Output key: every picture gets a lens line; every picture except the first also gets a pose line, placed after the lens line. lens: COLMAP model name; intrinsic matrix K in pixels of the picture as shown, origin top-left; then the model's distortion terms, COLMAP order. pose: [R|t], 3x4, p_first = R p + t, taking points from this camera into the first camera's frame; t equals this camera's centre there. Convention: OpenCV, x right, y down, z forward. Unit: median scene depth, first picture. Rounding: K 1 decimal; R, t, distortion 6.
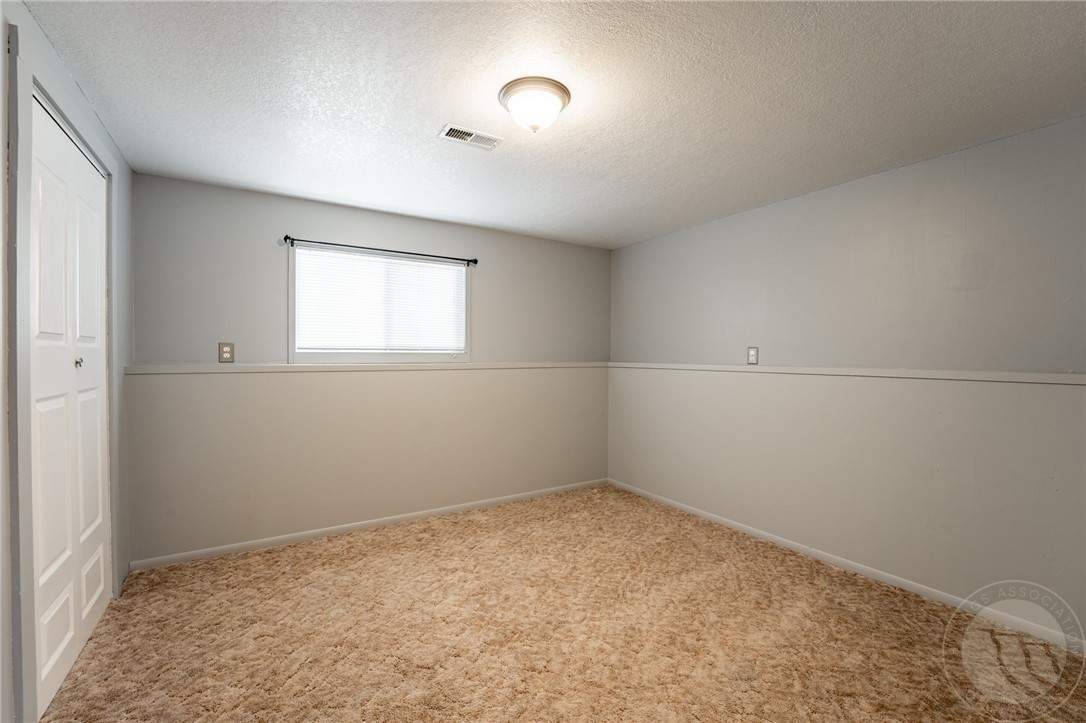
lens RADIAL K [[450.5, 0, 541.0], [0, 450.5, 362.3], [0, 0, 1]] dist [-0.023999, -0.000134]
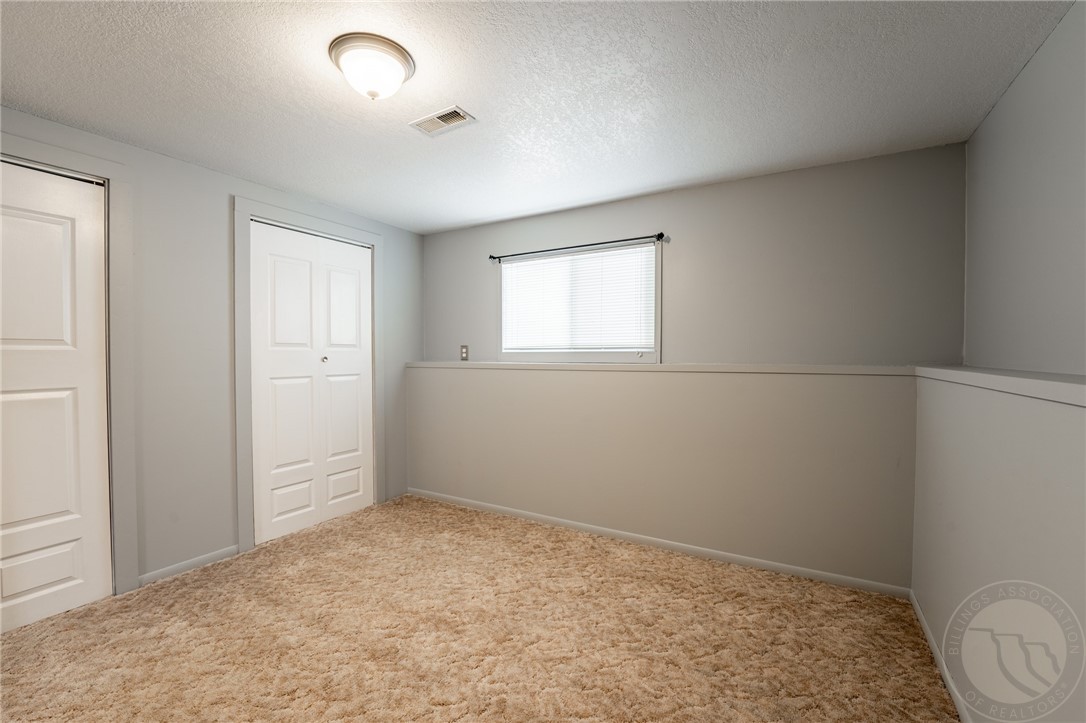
lens RADIAL K [[450.5, 0, 541.0], [0, 450.5, 362.3], [0, 0, 1]] dist [-0.023999, -0.000134]
pose [[0.464607, 0.009466, -0.885466, 0.545302], [-0.012769, 0.999911, 0.003989, -0.001660], [0.885425, 0.009453, 0.464686, 0.527545]]
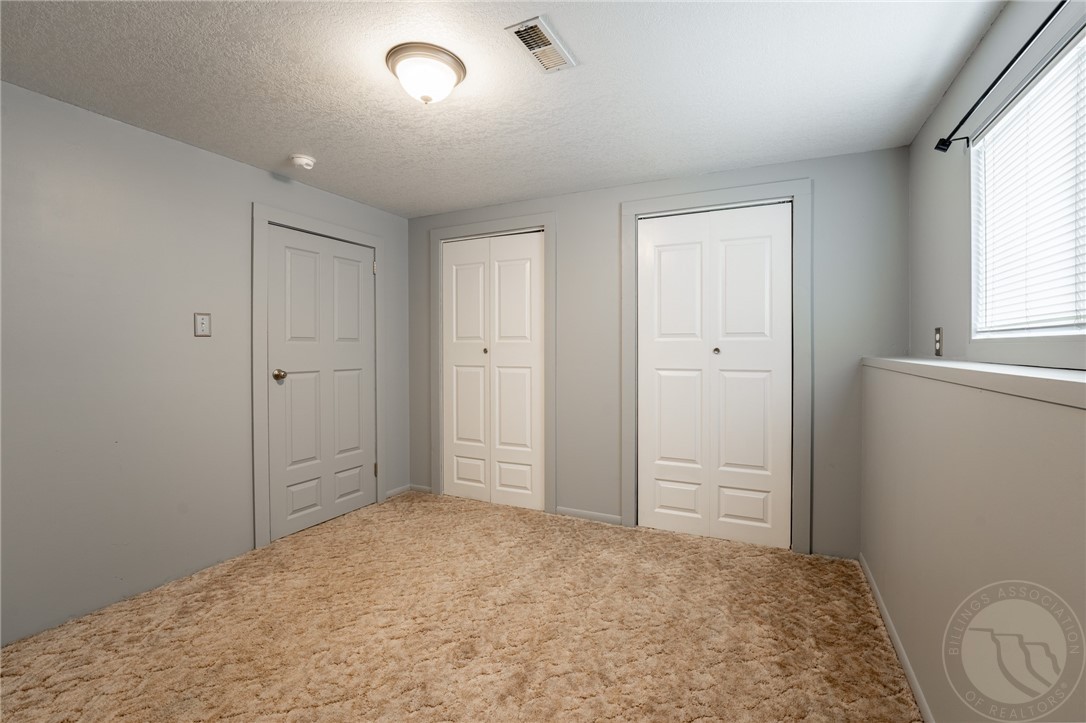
lens RADIAL K [[463.6, 0, 563.3], [0, 463.6, 349.4], [0, 0, 1]] dist [-0.023818, -0.000098]
pose [[-0.834885, -0.001151, -0.550423, 0.162100], [-0.013437, 0.999742, 0.018292, -0.013651], [0.550260, 0.022668, -0.834686, 1.165555]]
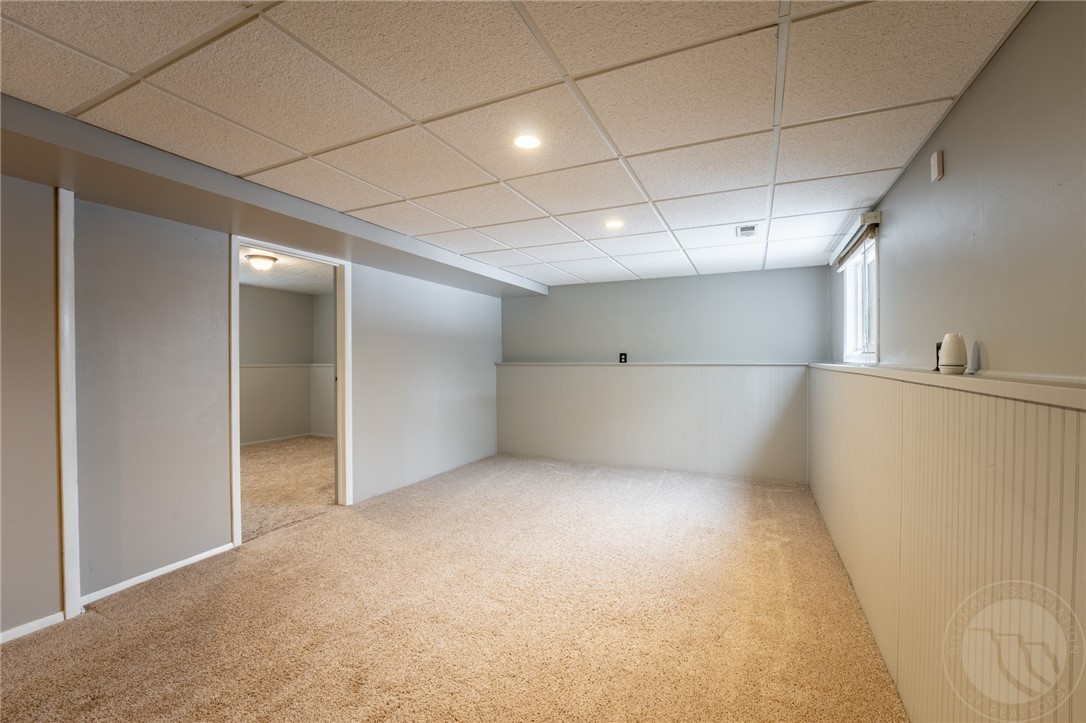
lens RADIAL K [[450.5, 0, 541.0], [0, 450.5, 362.3], [0, 0, 1]] dist [-0.023999, -0.000134]
pose [[0.845365, -0.009714, 0.534101, -0.017751], [0.014253, 0.999889, -0.004373, 0.018432], [-0.534000, 0.011309, 0.845409, -1.122527]]
